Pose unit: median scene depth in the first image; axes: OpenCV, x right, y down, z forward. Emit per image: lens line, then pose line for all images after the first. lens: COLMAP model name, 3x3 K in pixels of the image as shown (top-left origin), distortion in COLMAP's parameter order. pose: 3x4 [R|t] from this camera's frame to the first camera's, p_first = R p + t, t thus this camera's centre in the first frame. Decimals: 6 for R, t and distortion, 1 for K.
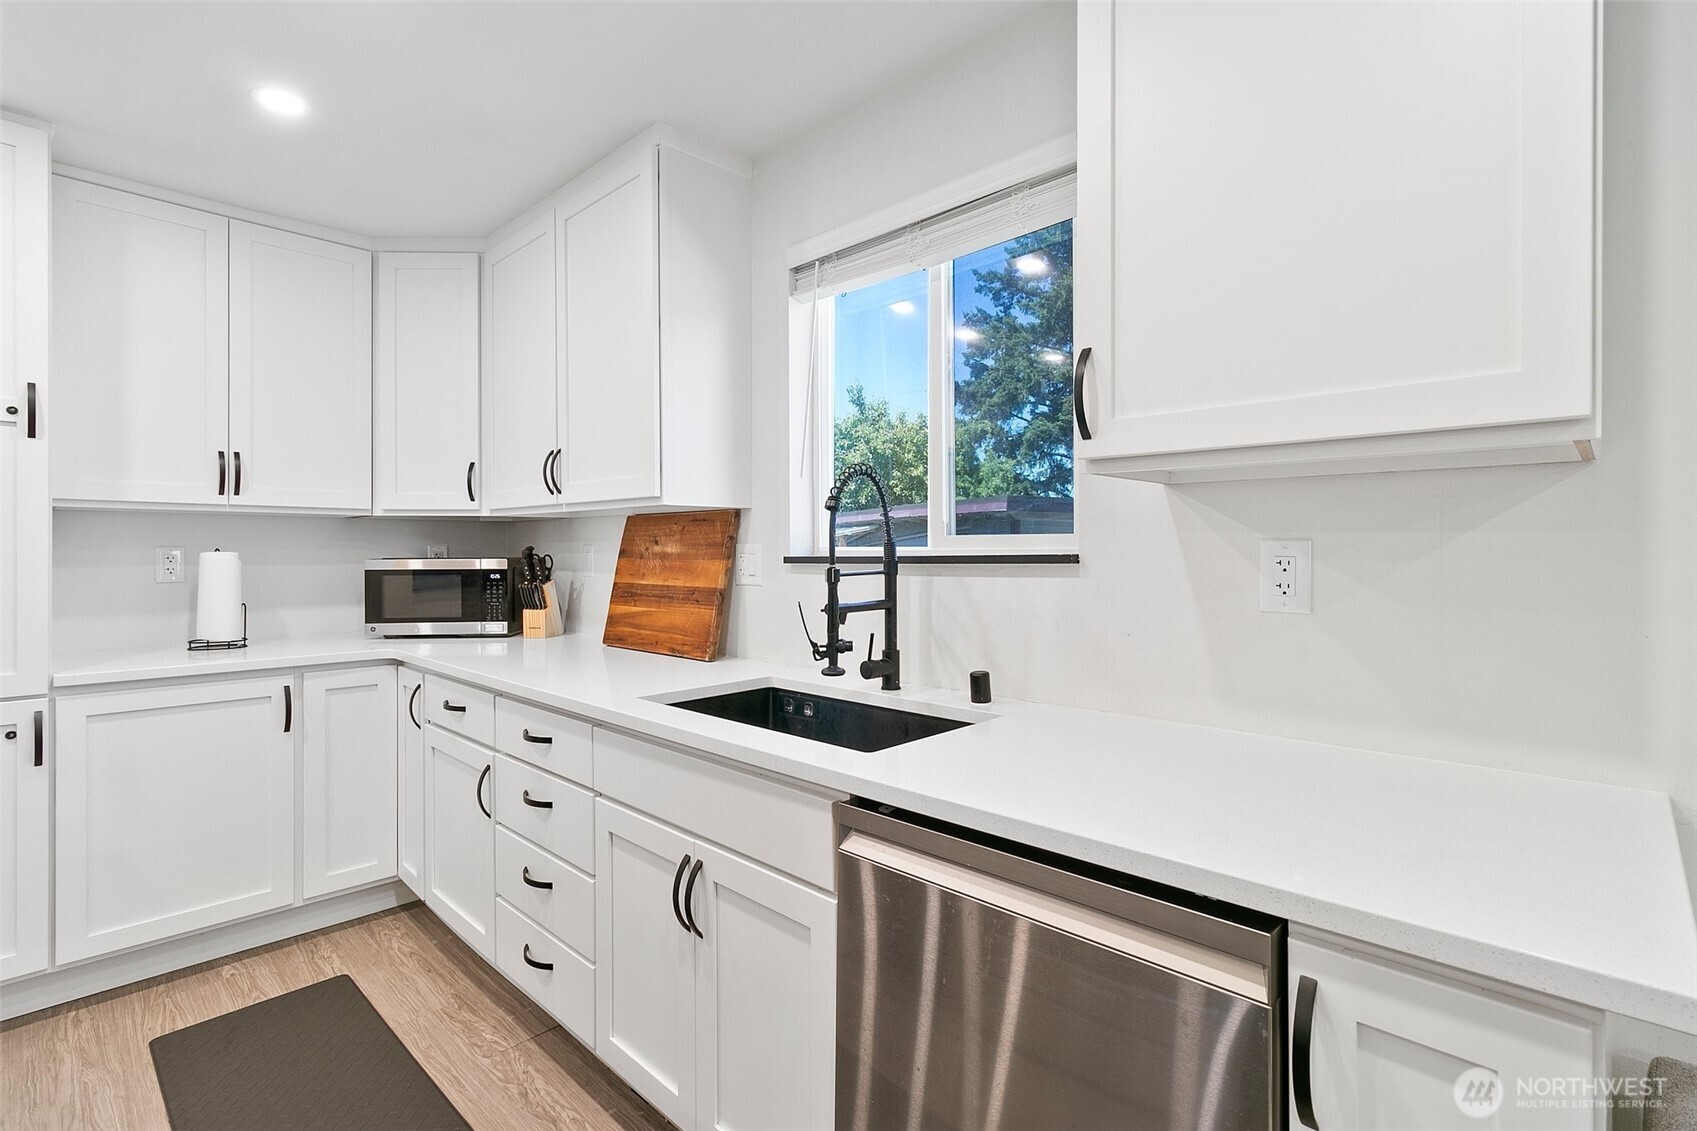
lens RADIAL K [[786.8, 0, 853.0], [0, 786.8, 551.4], [0, 0, 1]] dist [0.000432, -0.000644]
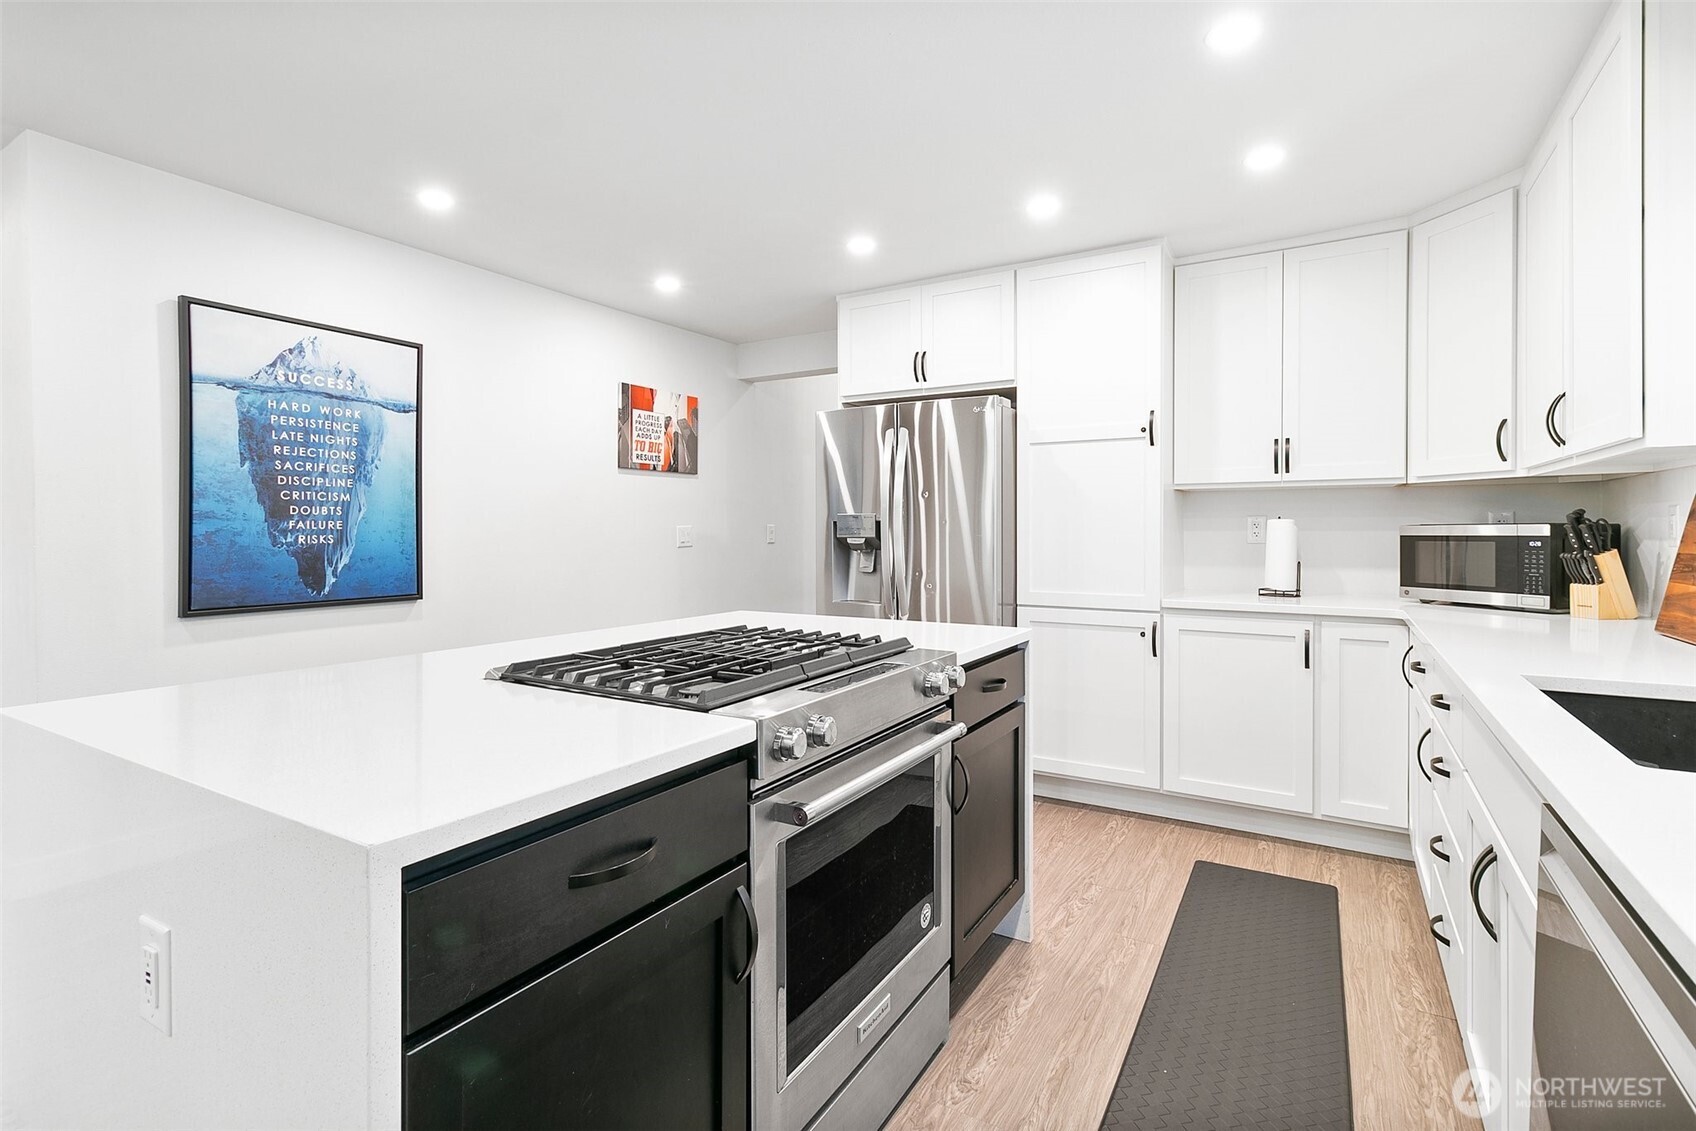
lens RADIAL K [[794.4, 0, 850.3], [0, 794.4, 539.9], [0, 0, 1]] dist [-0.001725, -0.000435]
pose [[0.217521, 0.012408, -0.975977, 0.295663], [0.002320, 0.999910, 0.013229, 0.015937], [0.976053, -0.005142, 0.217473, 0.059467]]
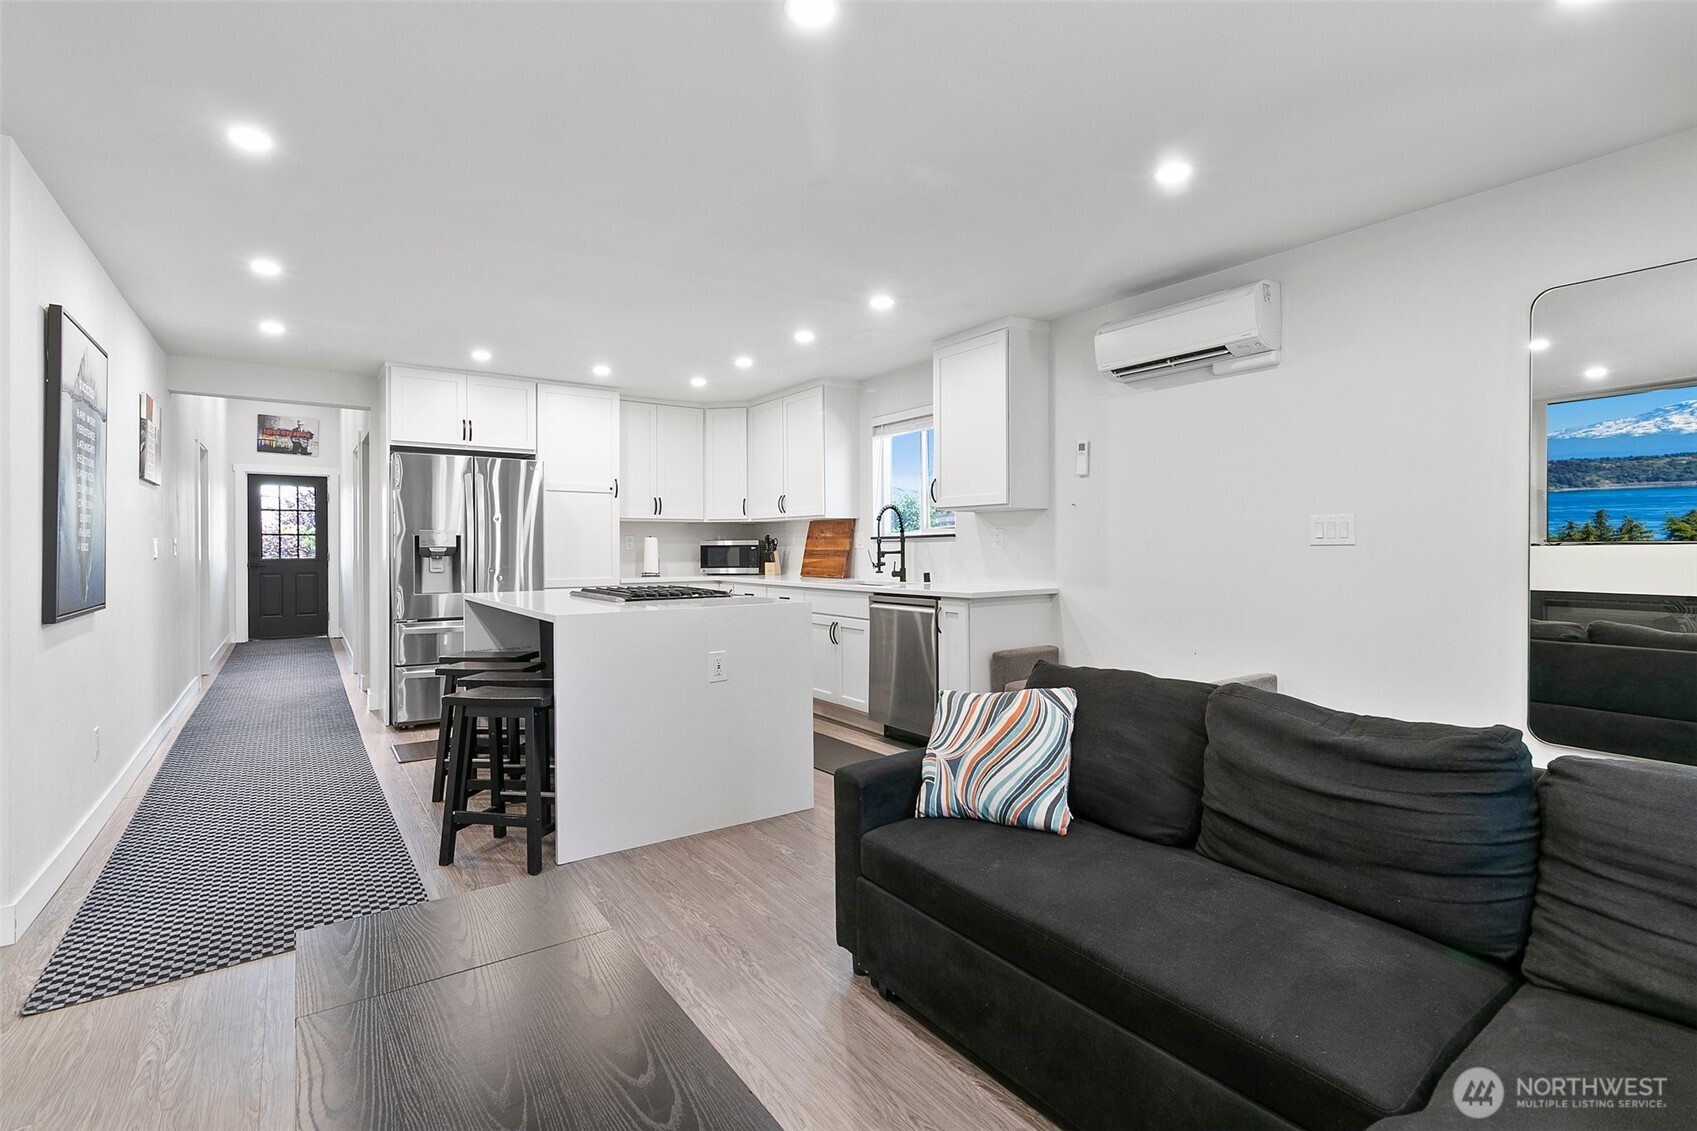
lens RADIAL K [[786.8, 0, 853.0], [0, 786.8, 551.4], [0, 0, 1]] dist [0.000432, -0.000644]
pose [[0.980868, -0.003052, -0.194650, 0.319332], [0.004368, 0.999970, 0.006335, 0.033154], [0.194625, -0.007064, 0.980852, -1.386262]]
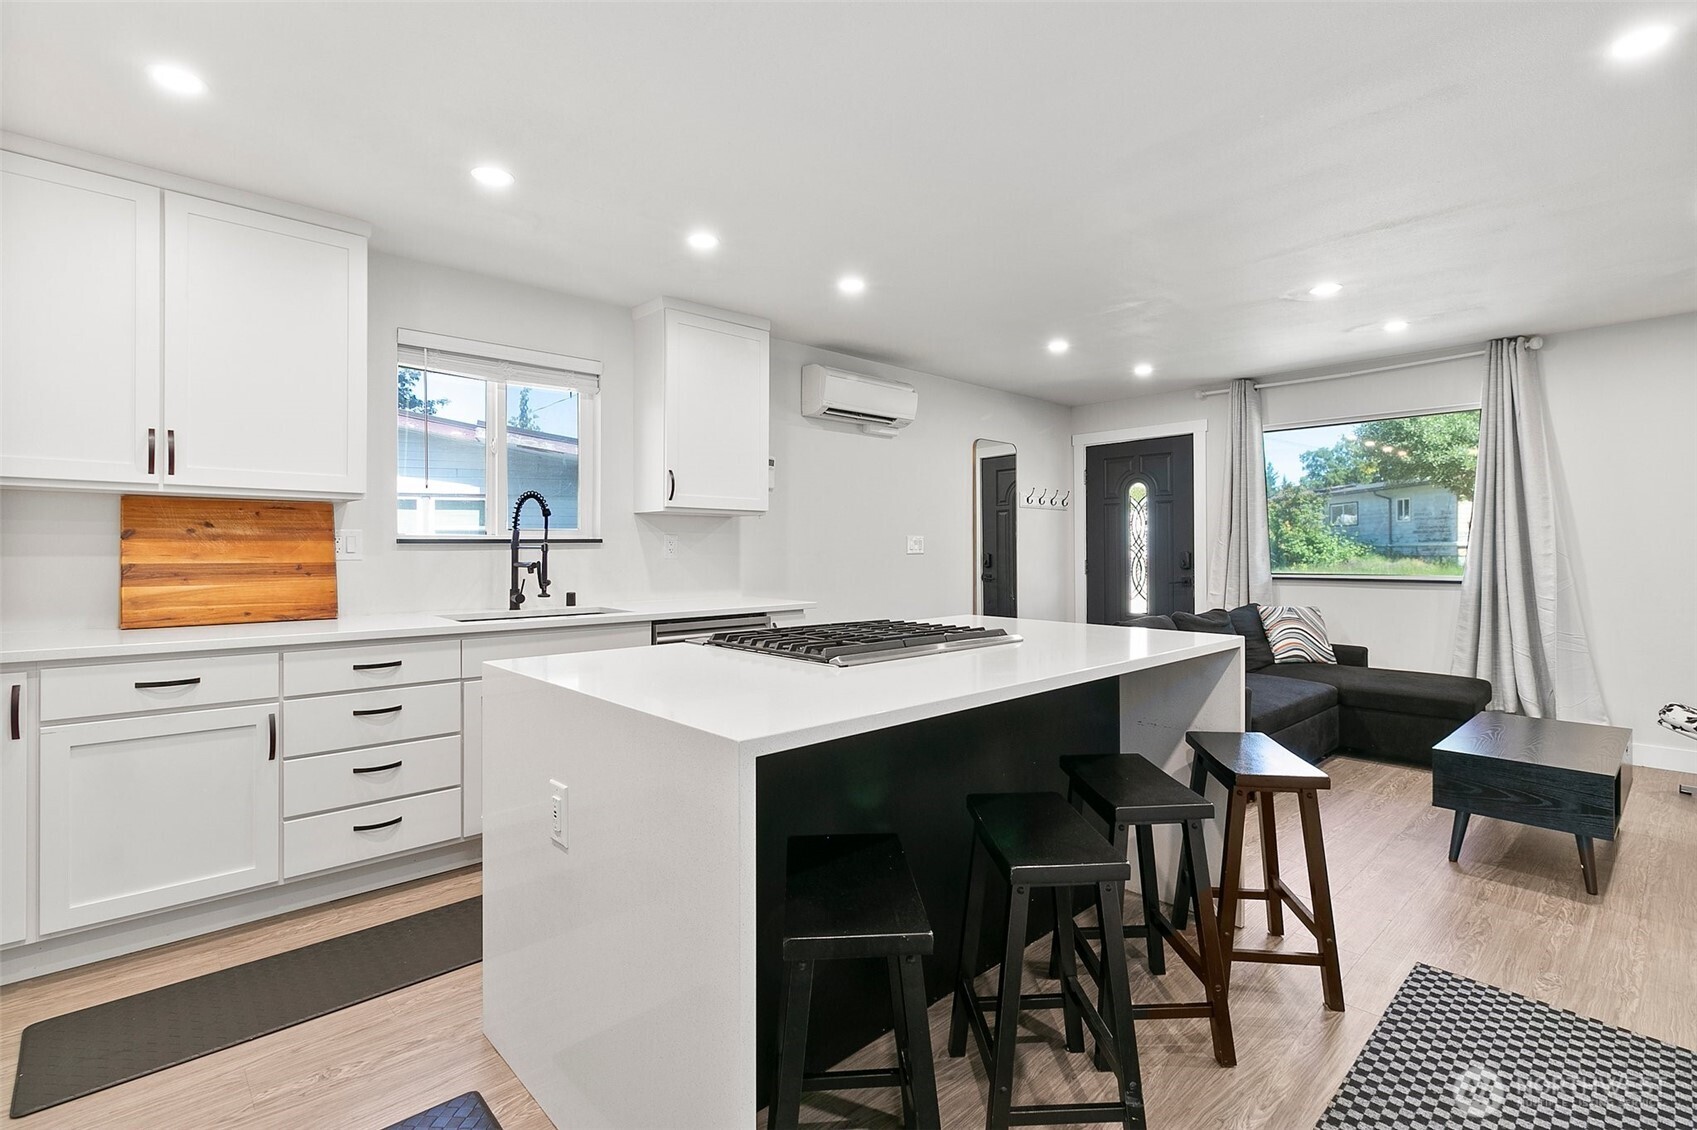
lens RADIAL K [[786.8, 0, 853.0], [0, 786.8, 550.9], [0, 0, 1]] dist [0.000432, -0.000644]
pose [[0.066609, -0.002556, 0.997776, -1.316730], [-0.003199, 0.999991, 0.002775, 0.019272], [-0.997774, -0.003377, 0.066601, 0.052417]]
